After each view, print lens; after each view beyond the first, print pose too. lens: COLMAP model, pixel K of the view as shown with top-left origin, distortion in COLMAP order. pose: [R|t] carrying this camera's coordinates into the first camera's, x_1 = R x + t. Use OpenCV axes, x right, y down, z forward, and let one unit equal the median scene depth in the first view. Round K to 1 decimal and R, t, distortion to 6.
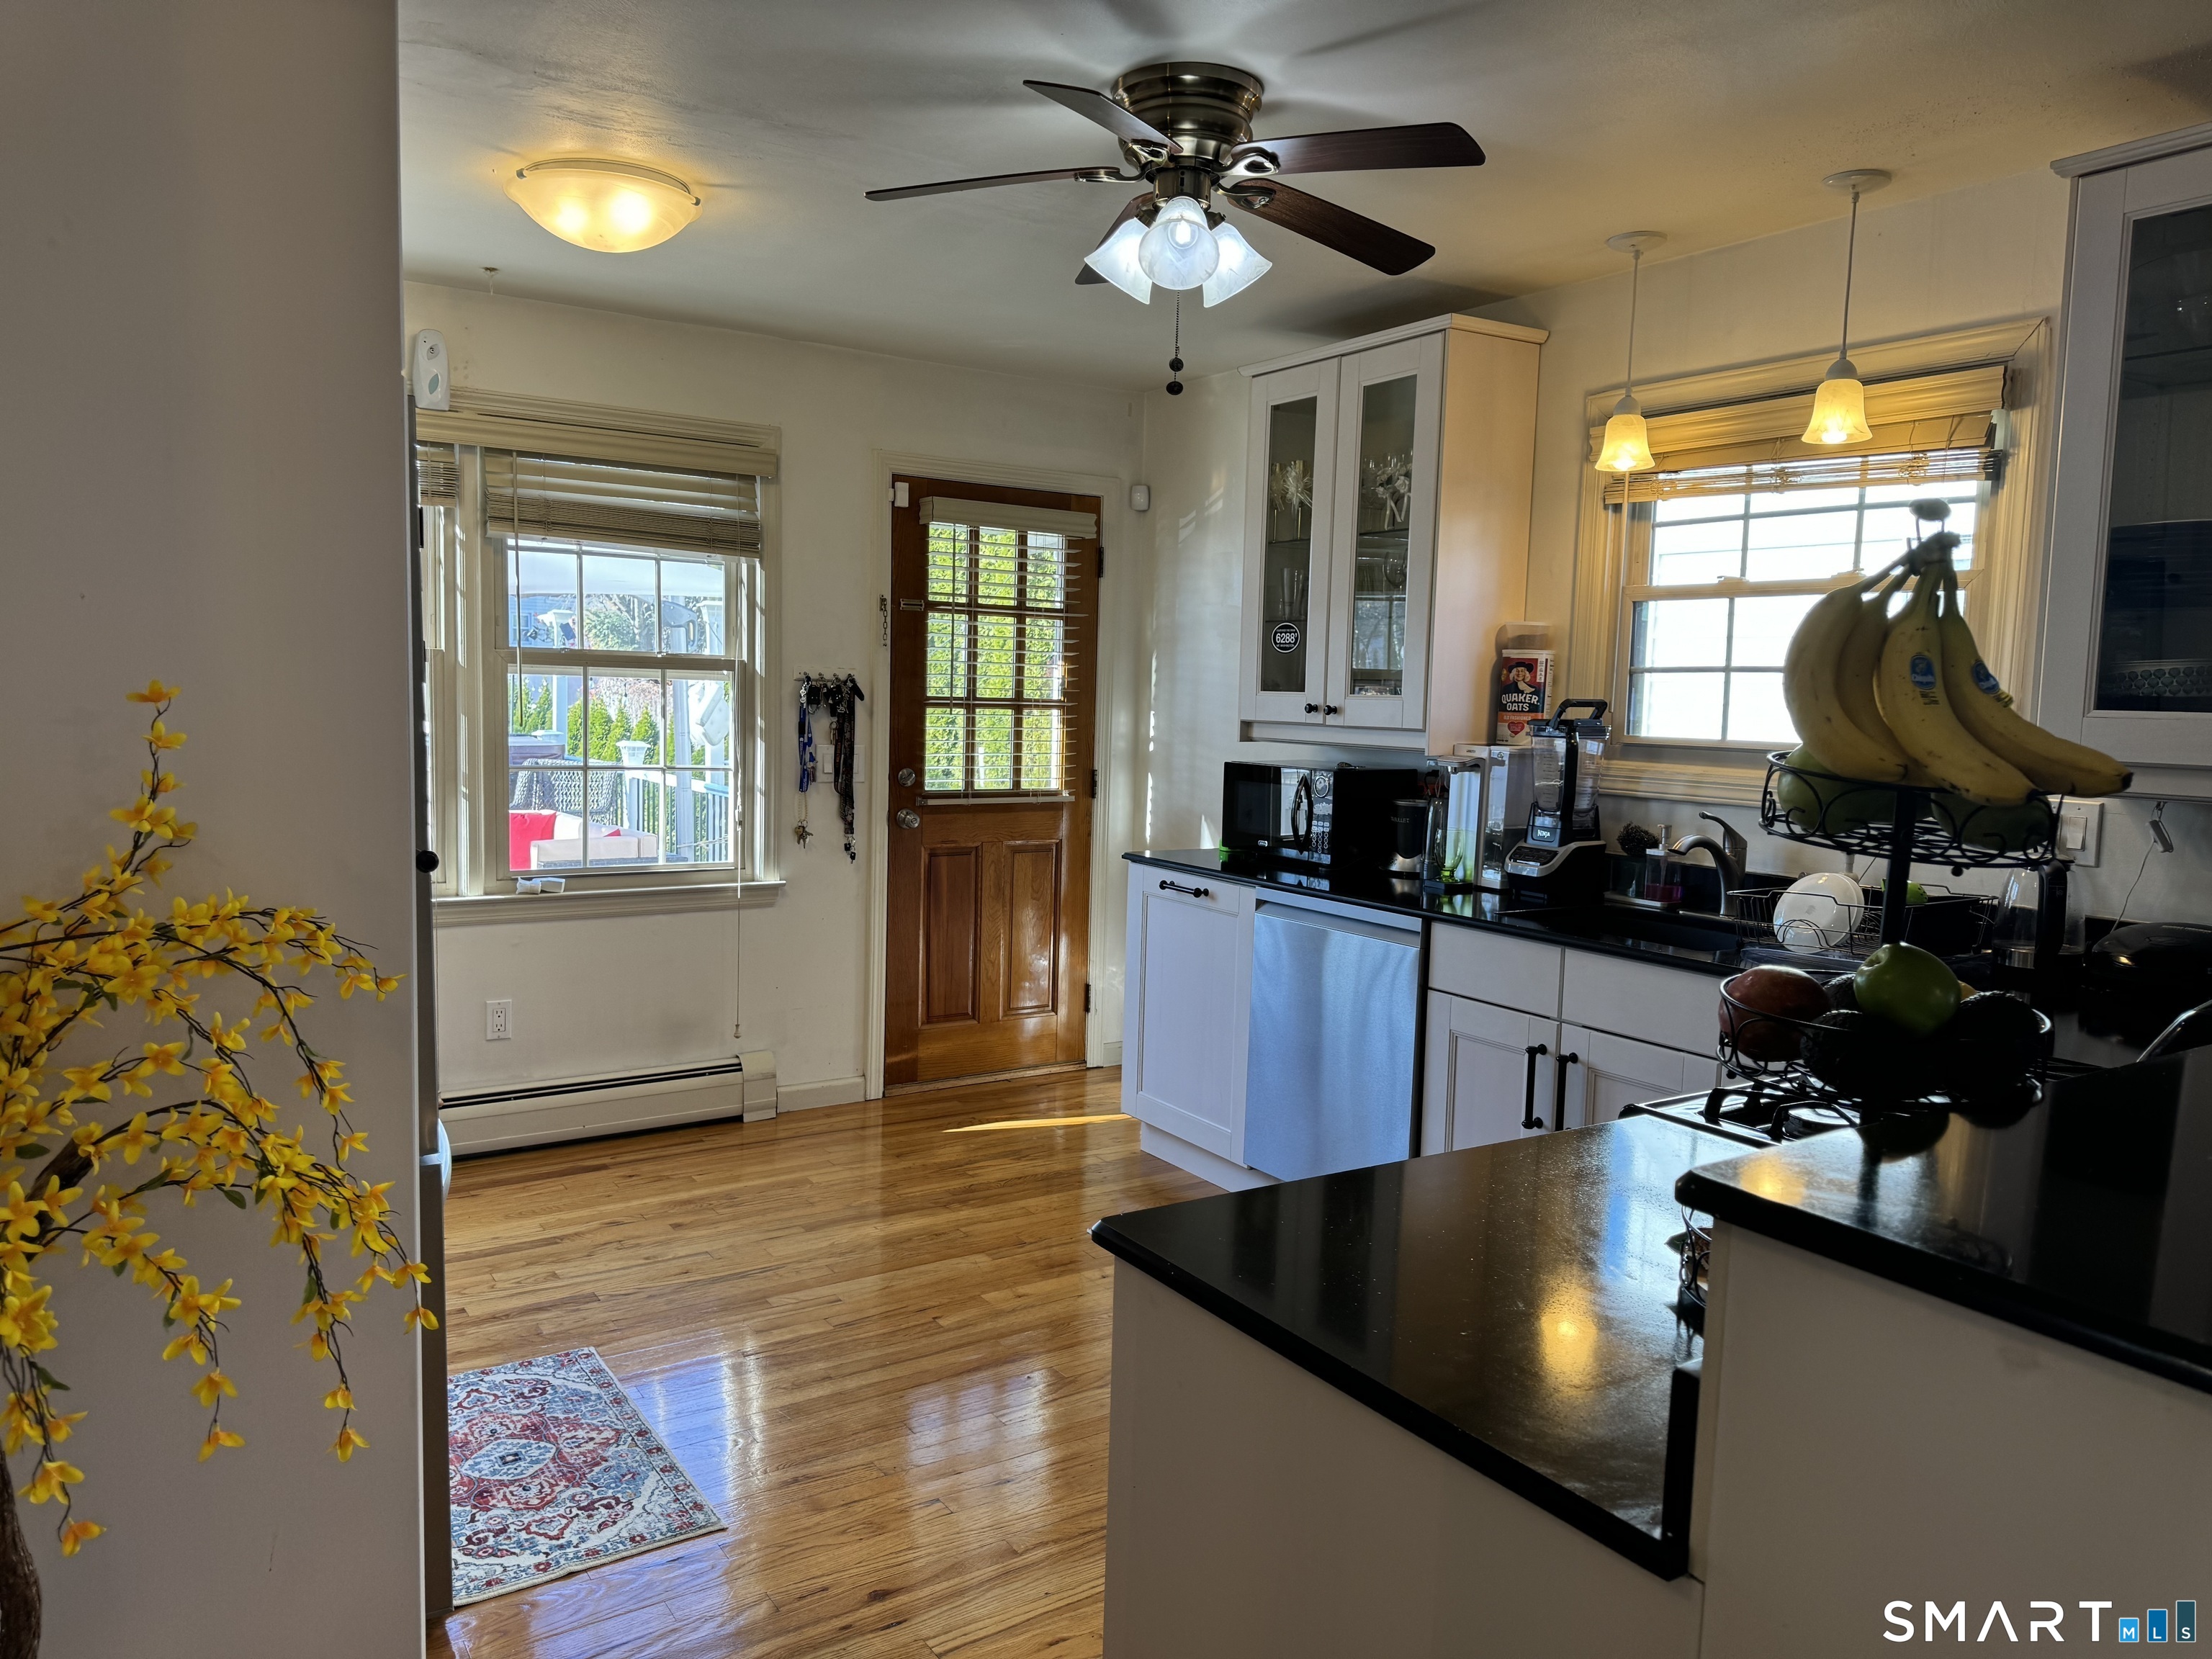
lens RADIAL K [[1531.1, 0, 1096.2], [0, 1531.1, 845.9], [0, 0, 1]] dist [0.089701, -0.128625]
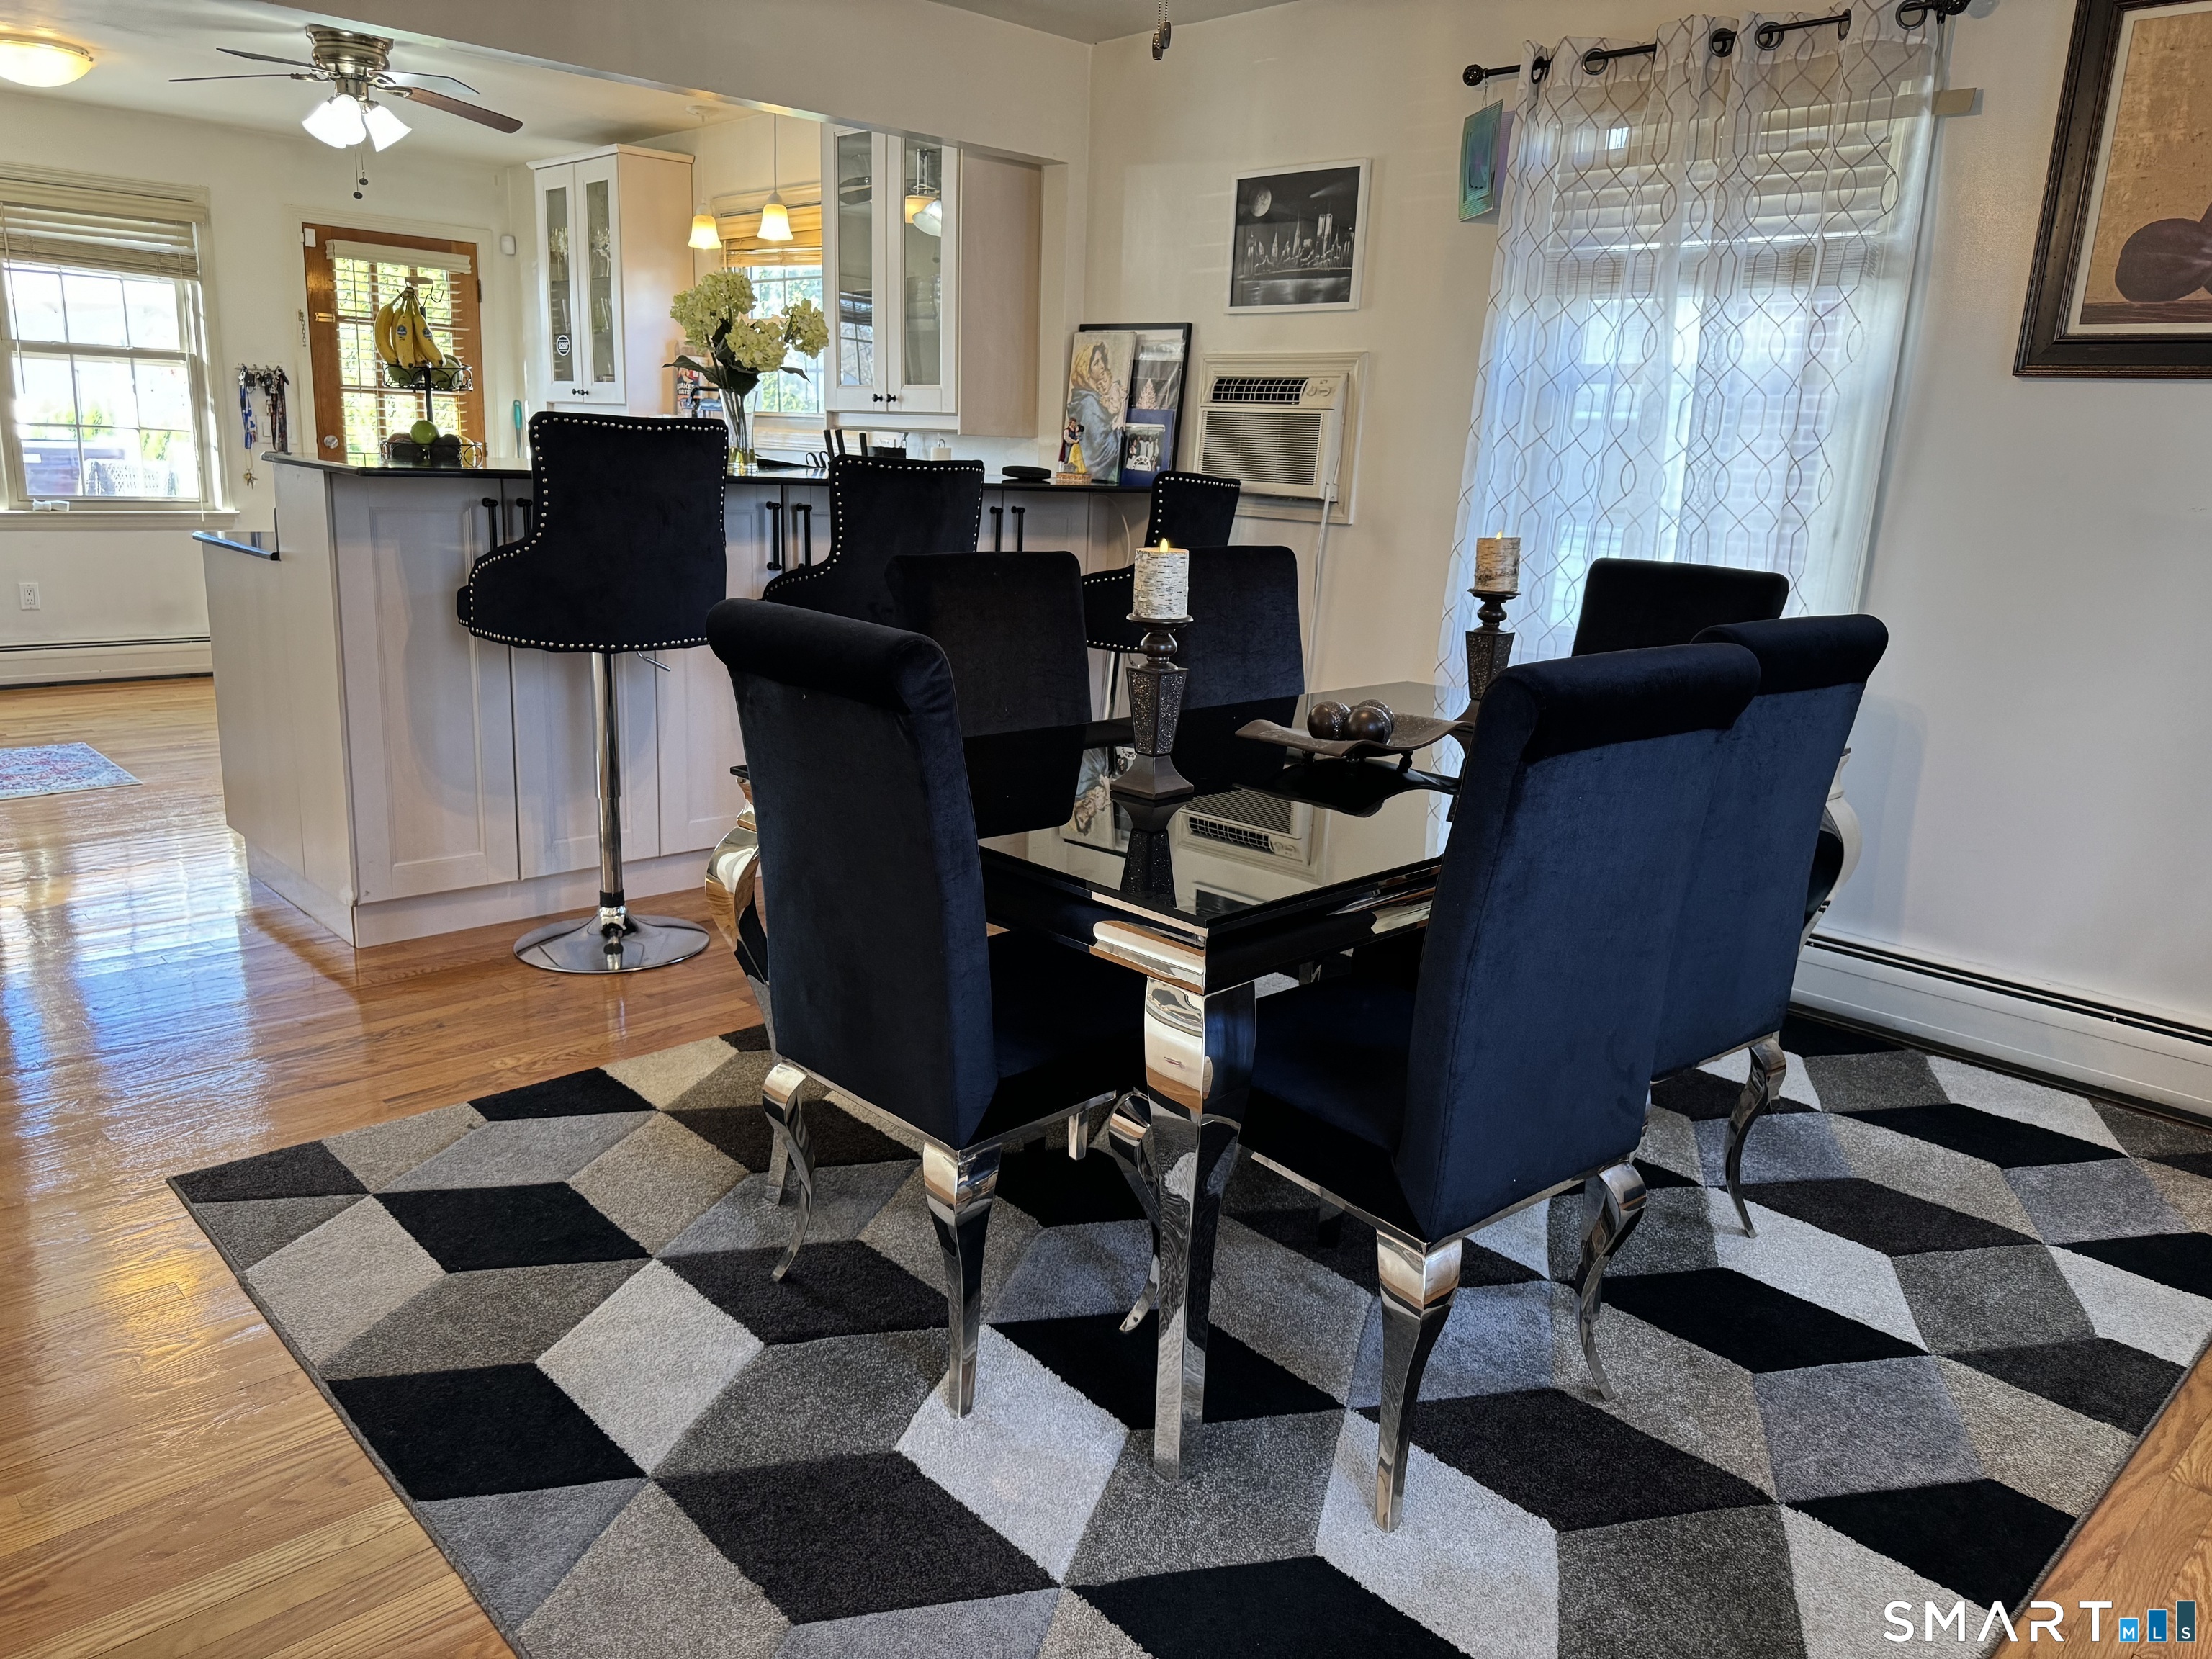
lens RADIAL K [[1580.3, 0, 1106.0], [0, 1580.3, 829.5], [0, 0, 1]] dist [0.001886, -0.010739]
pose [[0.982491, -0.026301, 0.184445, 0.397114], [-0.000018, 0.989972, 0.141260, 0.136462], [-0.186311, -0.138790, 0.972638, -0.803970]]
